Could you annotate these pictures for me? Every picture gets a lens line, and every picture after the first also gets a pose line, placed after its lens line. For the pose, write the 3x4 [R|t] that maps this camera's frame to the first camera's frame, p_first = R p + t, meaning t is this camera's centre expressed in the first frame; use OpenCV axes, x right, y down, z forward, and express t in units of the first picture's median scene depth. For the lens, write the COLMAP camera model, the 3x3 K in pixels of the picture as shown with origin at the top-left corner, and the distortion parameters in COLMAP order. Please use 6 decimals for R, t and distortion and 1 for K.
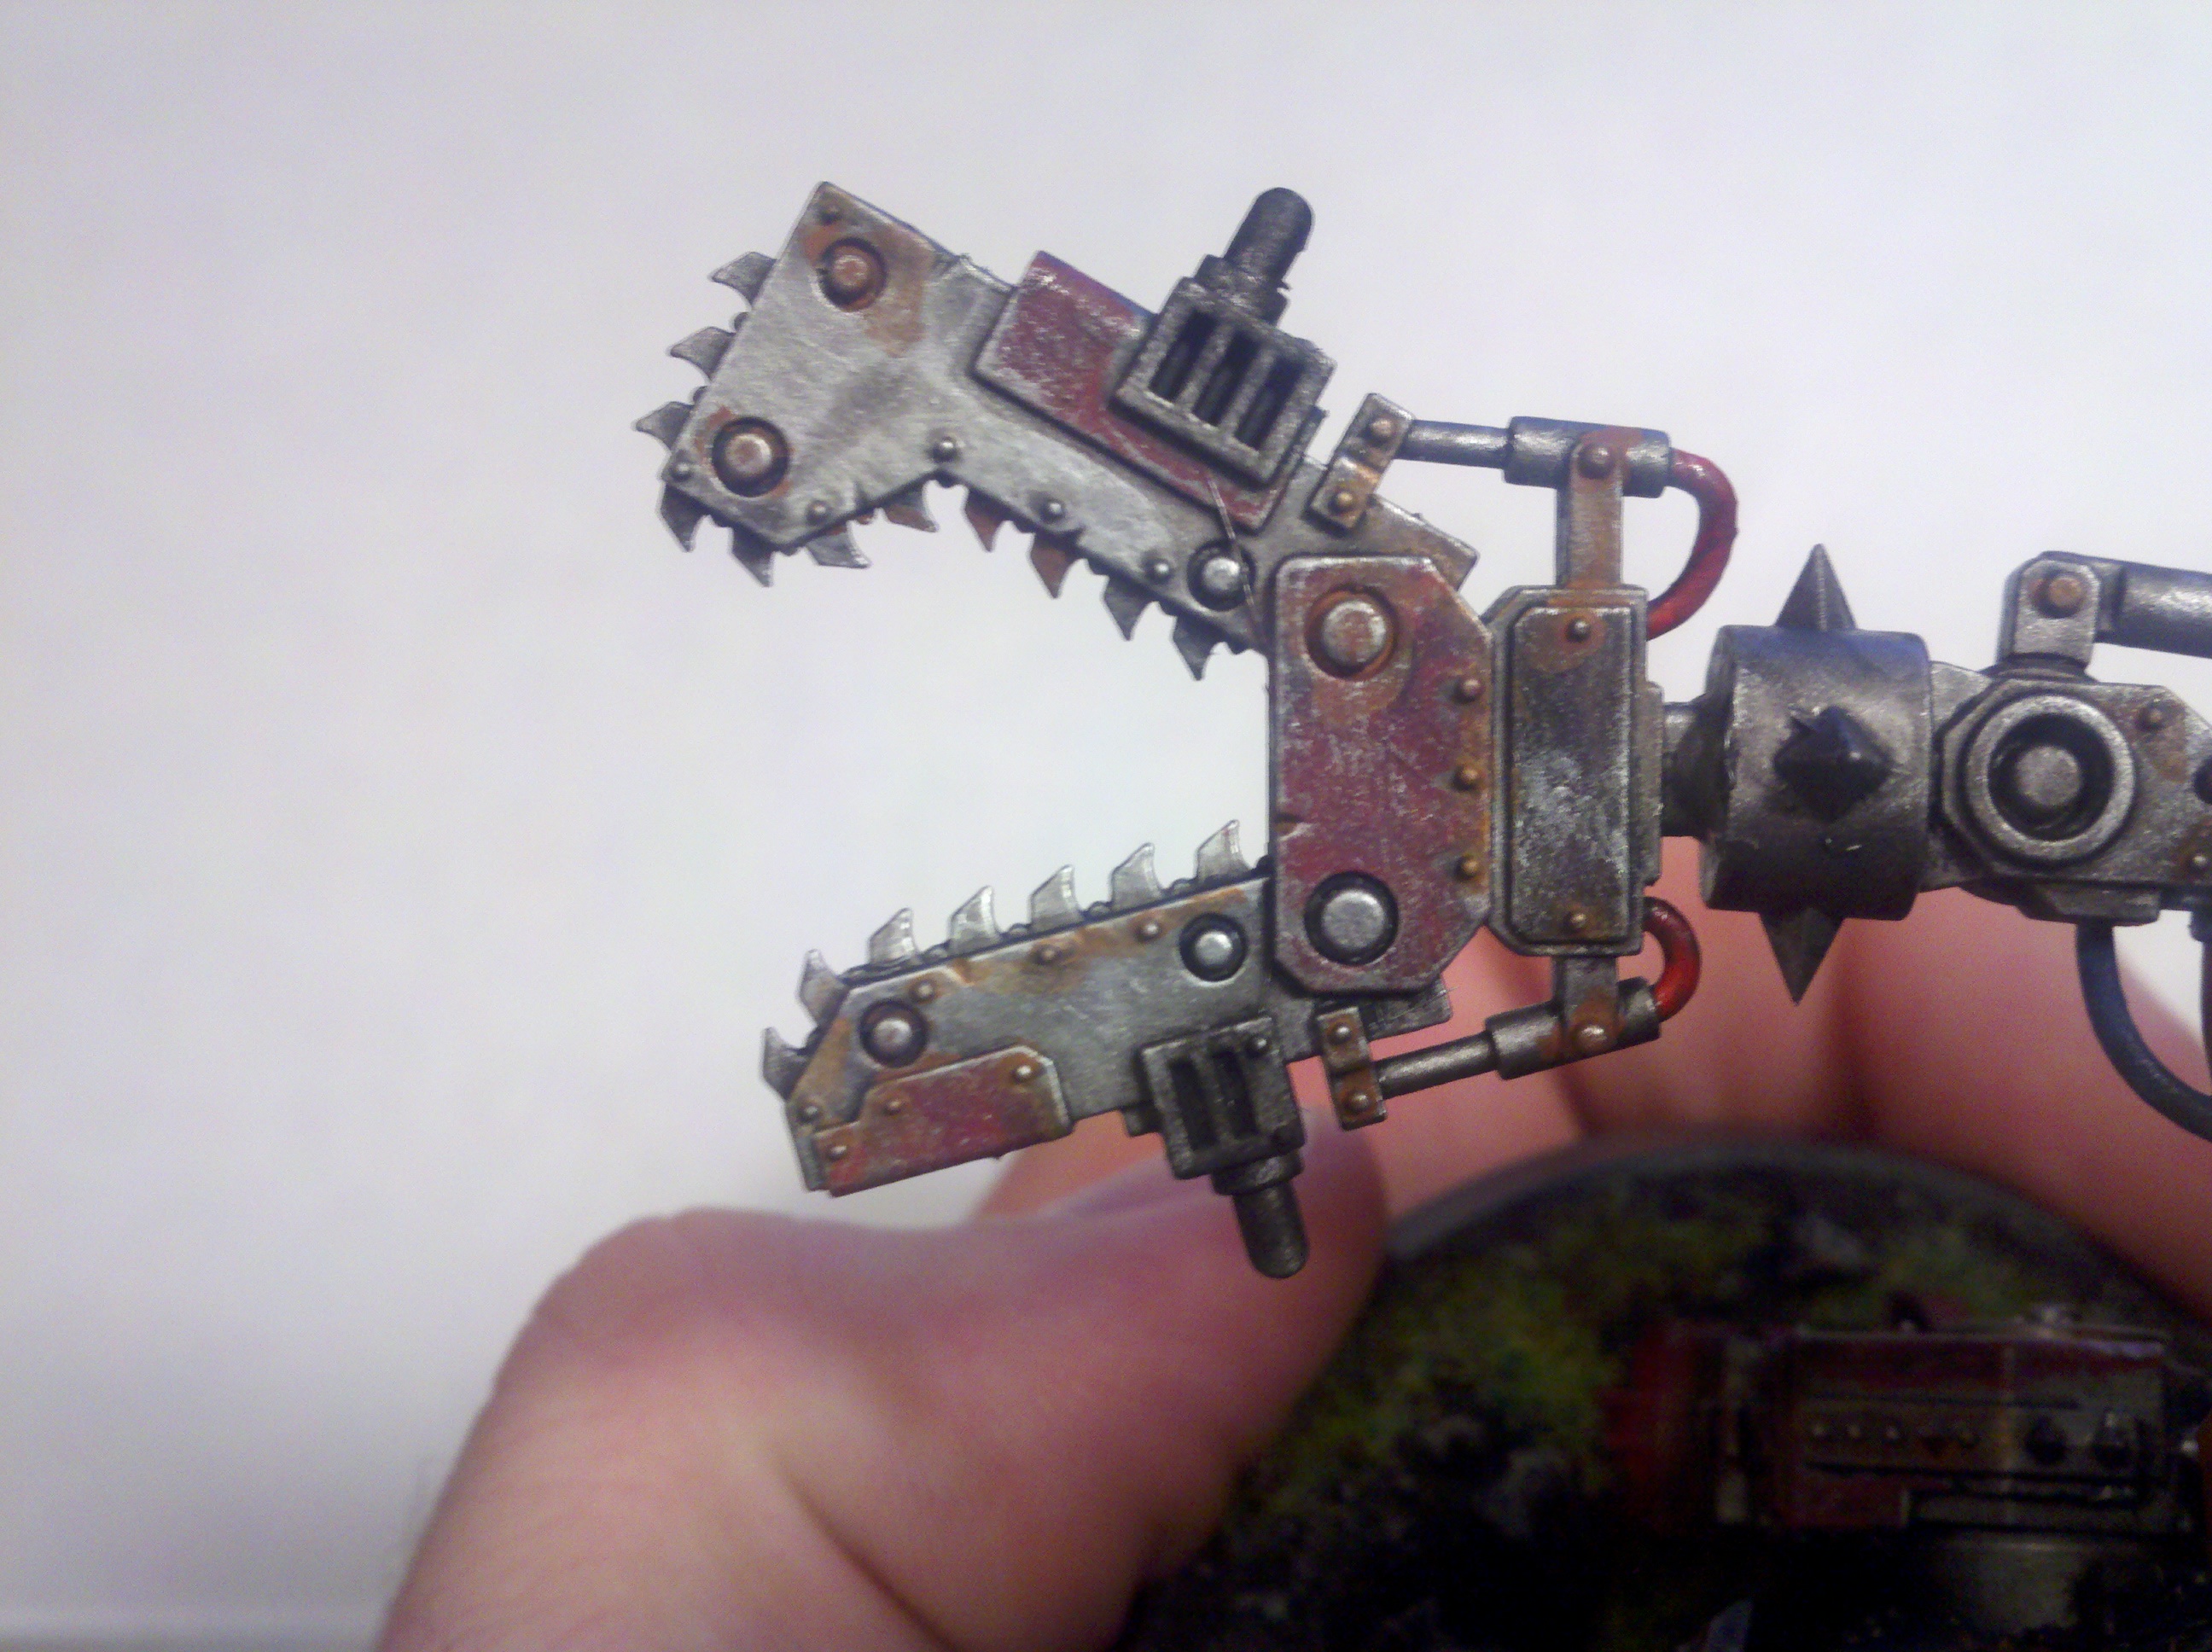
lens RADIAL K [[2438.9, 0, 1105.3], [0, 2438.9, 827.4], [0, 0, 1]] dist [0.002328, 0.000000]
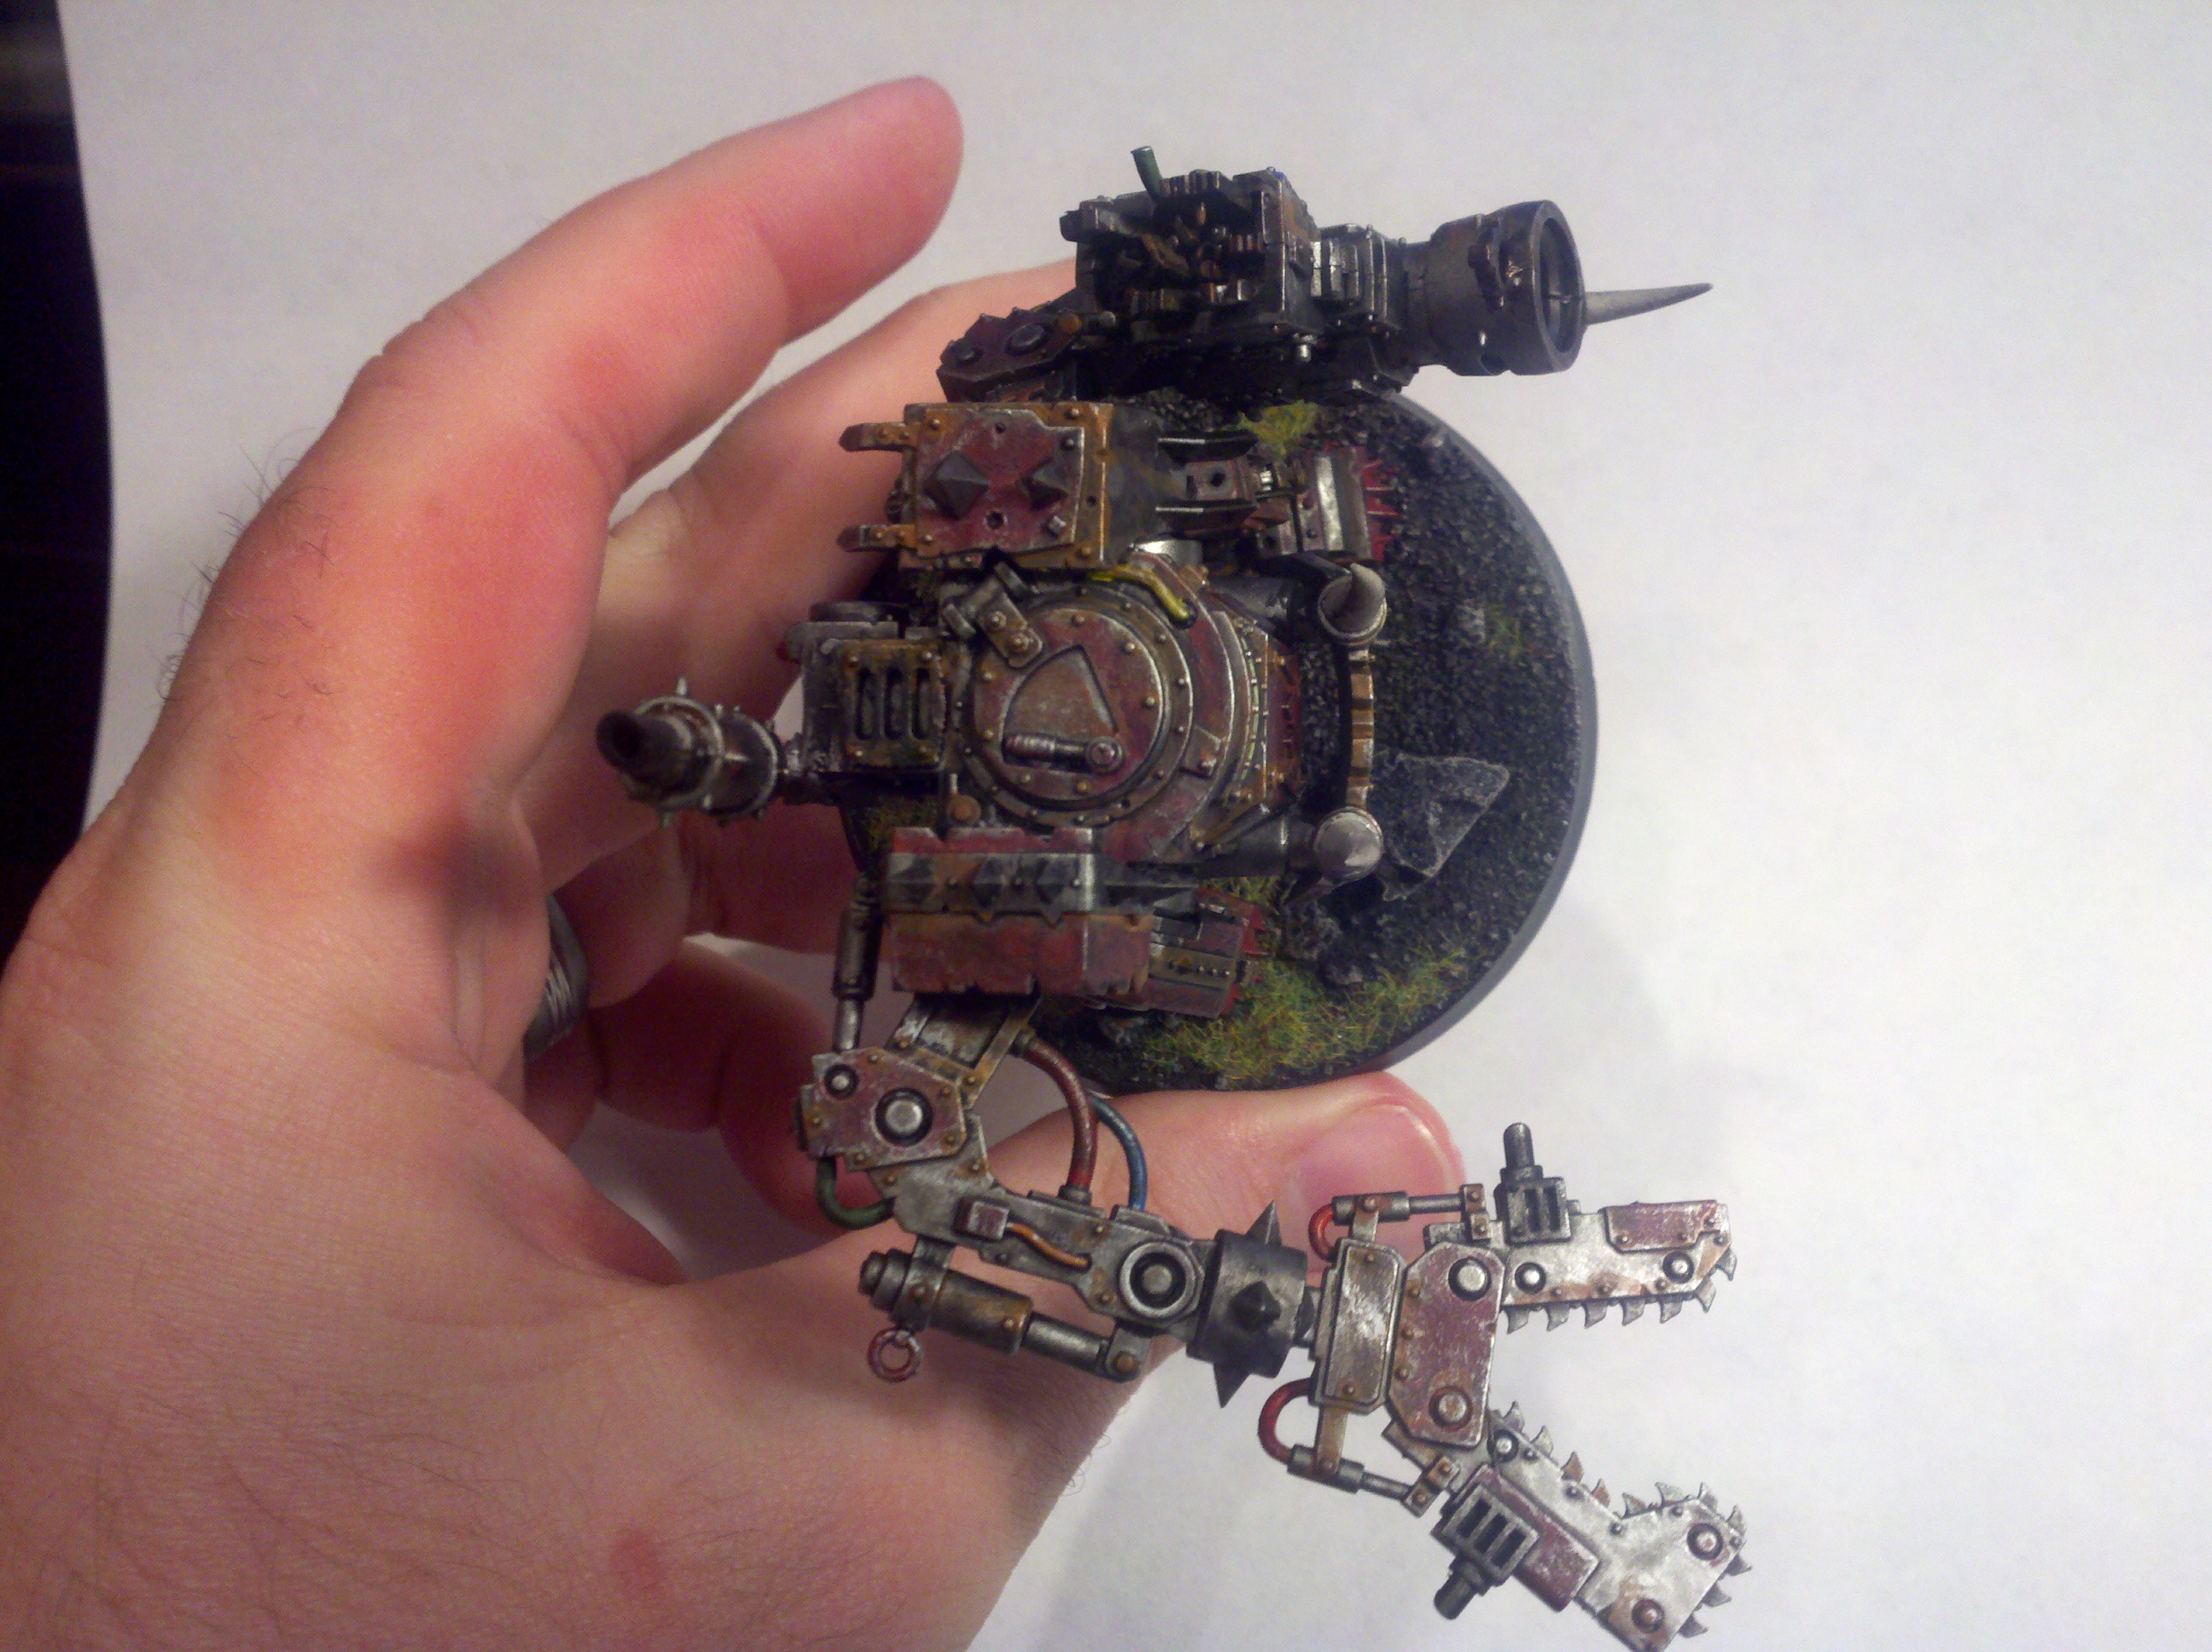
lens RADIAL K [[2438.9, 0, 1105.5], [0, 2438.9, 827.1], [0, 0, 1]] dist [0.002328, 0.000000]
pose [[-0.981820, -0.188878, 0.018844, 0.459979], [0.188813, -0.961624, 0.199069, -0.071483], [-0.019479, 0.199008, 0.979804, -1.259069]]
